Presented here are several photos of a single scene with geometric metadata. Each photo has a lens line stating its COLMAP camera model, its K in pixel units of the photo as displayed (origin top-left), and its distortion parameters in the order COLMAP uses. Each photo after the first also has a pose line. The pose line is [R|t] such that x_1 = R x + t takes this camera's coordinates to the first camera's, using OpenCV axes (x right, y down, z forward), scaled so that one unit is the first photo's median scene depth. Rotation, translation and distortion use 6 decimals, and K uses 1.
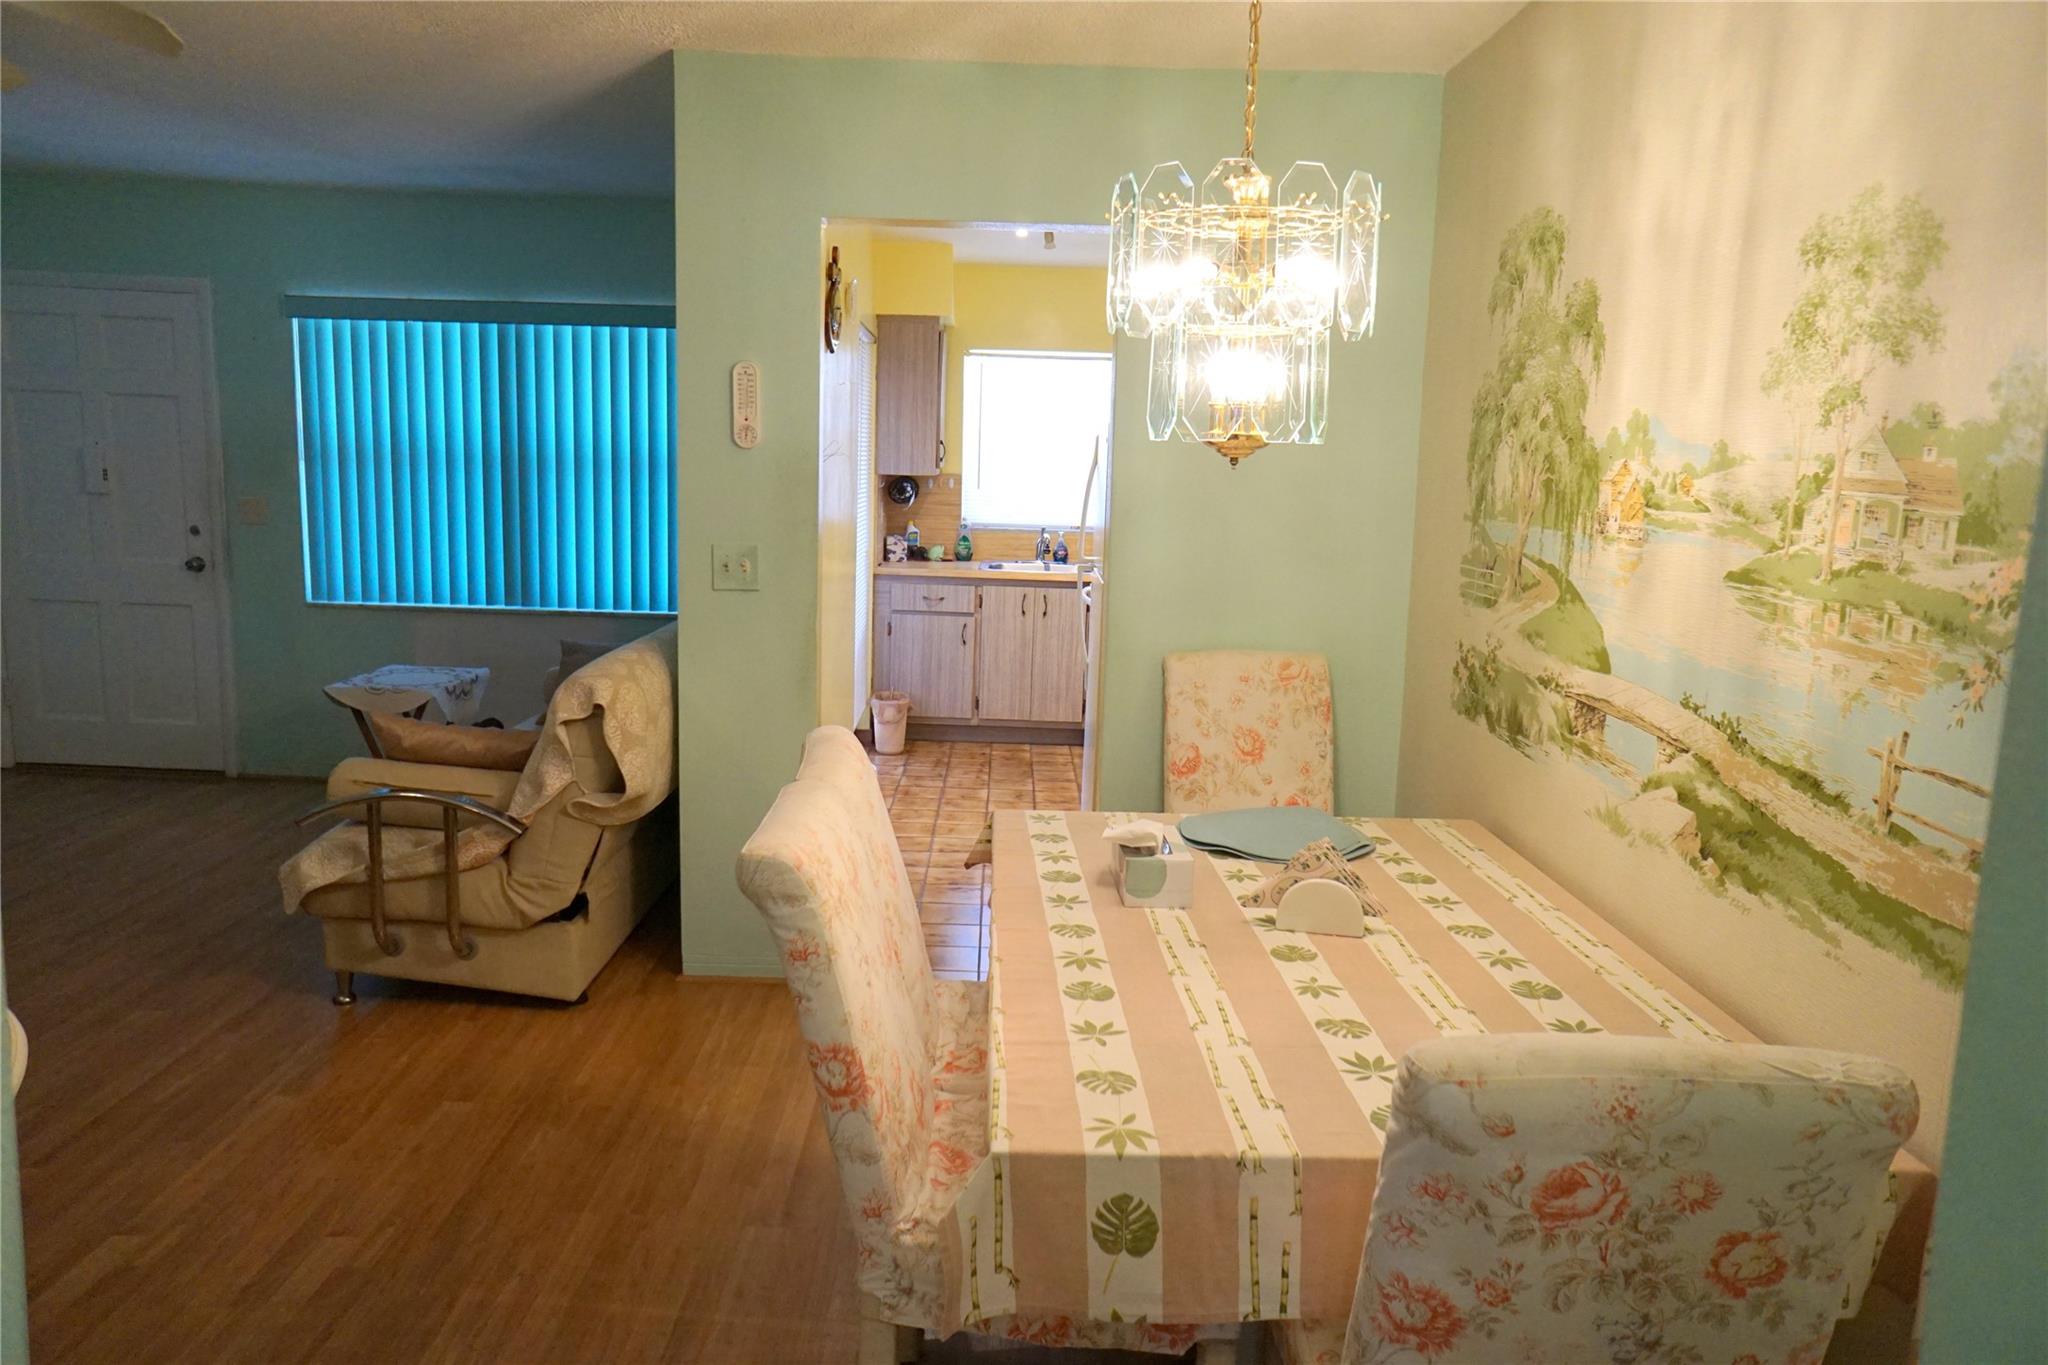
lens RADIAL K [[1404.7, 0, 1000.4], [0, 1404.7, 685.6], [0, 0, 1]] dist [-0.072197, 0.106204]
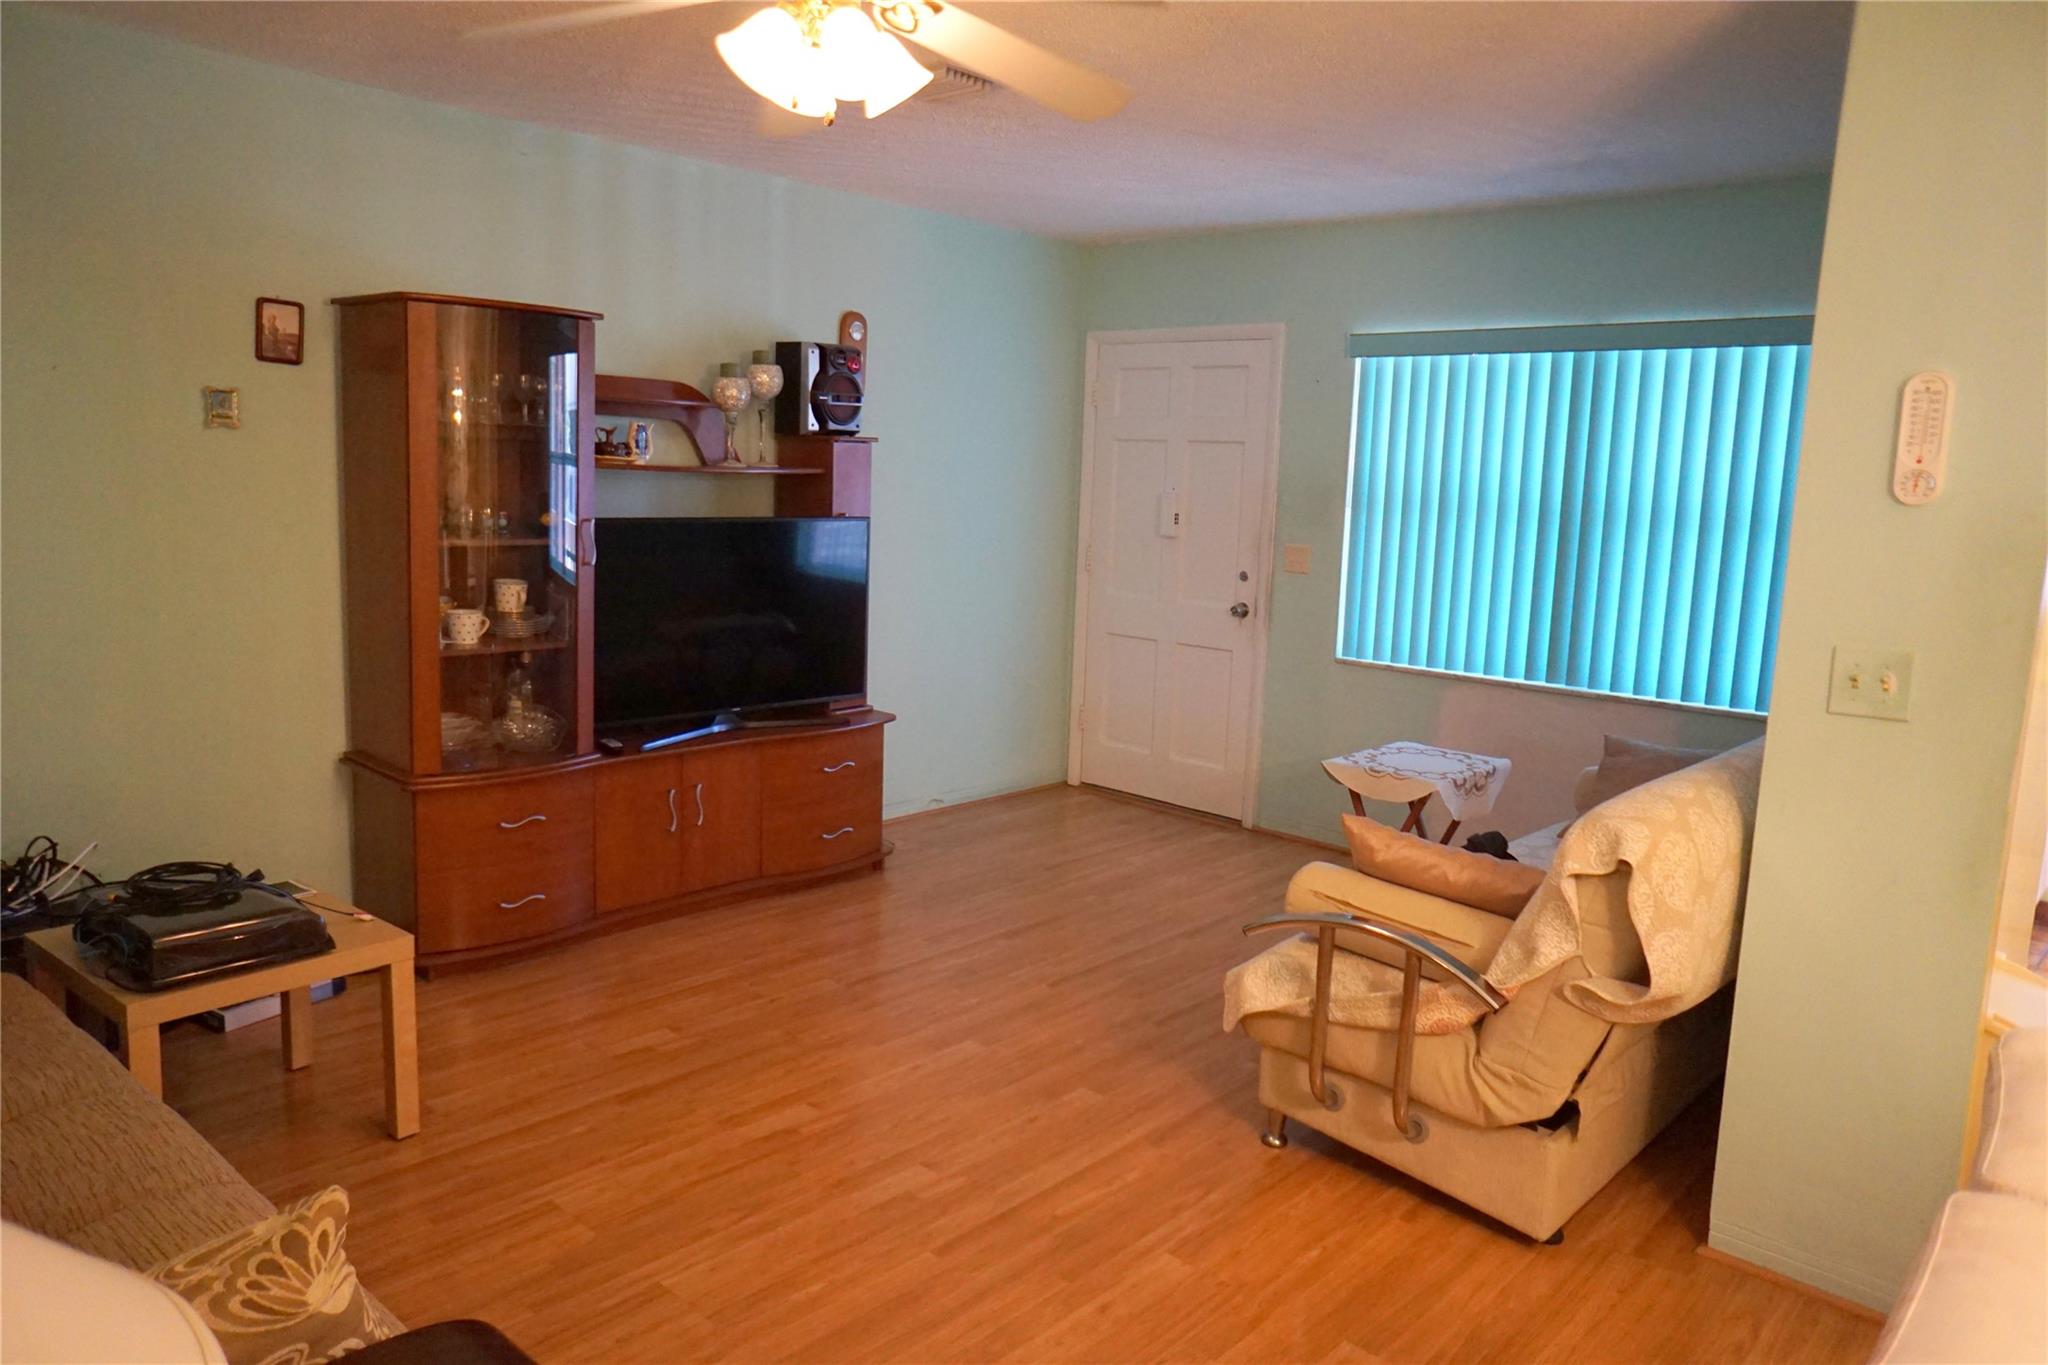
lens RADIAL K [[1404.7, 0, 1000.4], [0, 1404.7, 685.6], [0, 0, 1]] dist [-0.072197, 0.106204]
pose [[0.738480, 0.097965, -0.667121, -0.055426], [-0.120668, 0.992618, 0.012188, -0.042326], [0.663390, 0.071499, 0.744850, 0.239251]]
